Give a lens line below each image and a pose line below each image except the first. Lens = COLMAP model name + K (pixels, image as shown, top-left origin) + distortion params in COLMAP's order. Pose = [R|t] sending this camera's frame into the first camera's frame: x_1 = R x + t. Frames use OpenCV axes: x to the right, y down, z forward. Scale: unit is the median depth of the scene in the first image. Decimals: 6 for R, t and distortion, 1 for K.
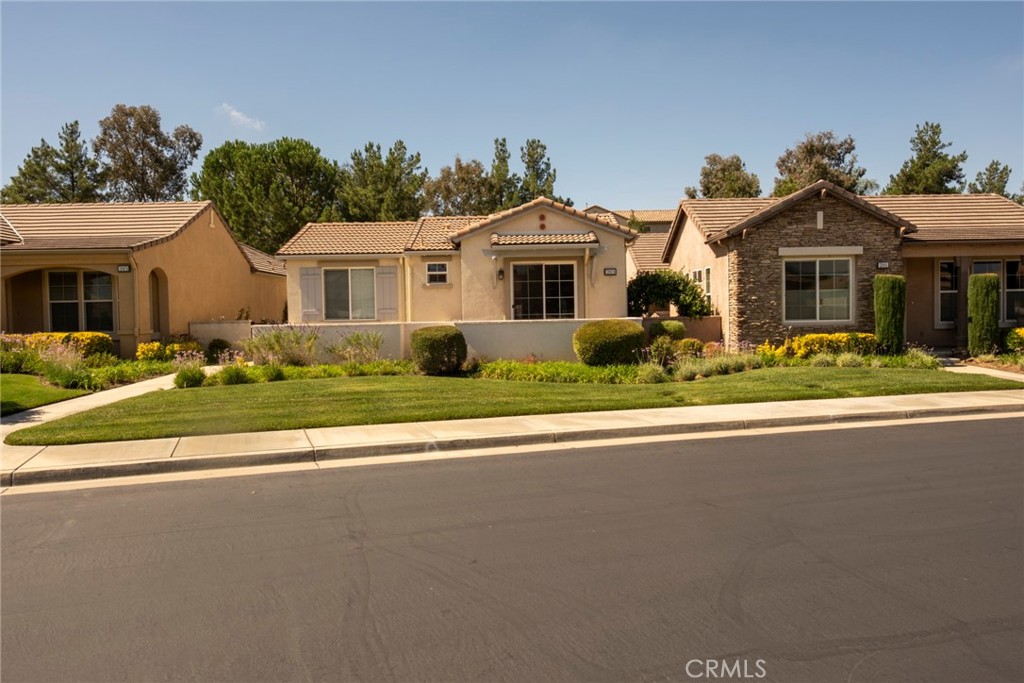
lens RADIAL K [[713.8, 0, 512.8], [0, 713.8, 338.8], [0, 0, 1]] dist [-0.016621, 0.008600]
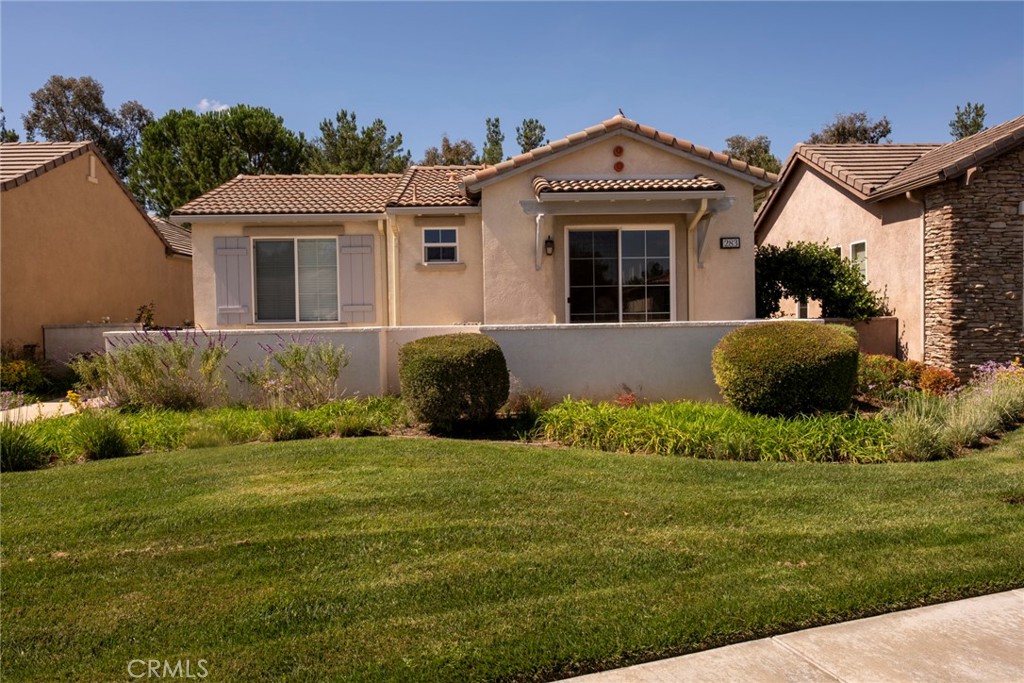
lens RADIAL K [[713.8, 0, 507.4], [0, 713.8, 346.9], [0, 0, 1]] dist [-0.016621, 0.008600]
pose [[0.999781, 0.000476, 0.020927, -0.060374], [-0.000610, 0.999979, 0.006380, -0.009639], [-0.020924, -0.006391, 0.999761, 0.384584]]
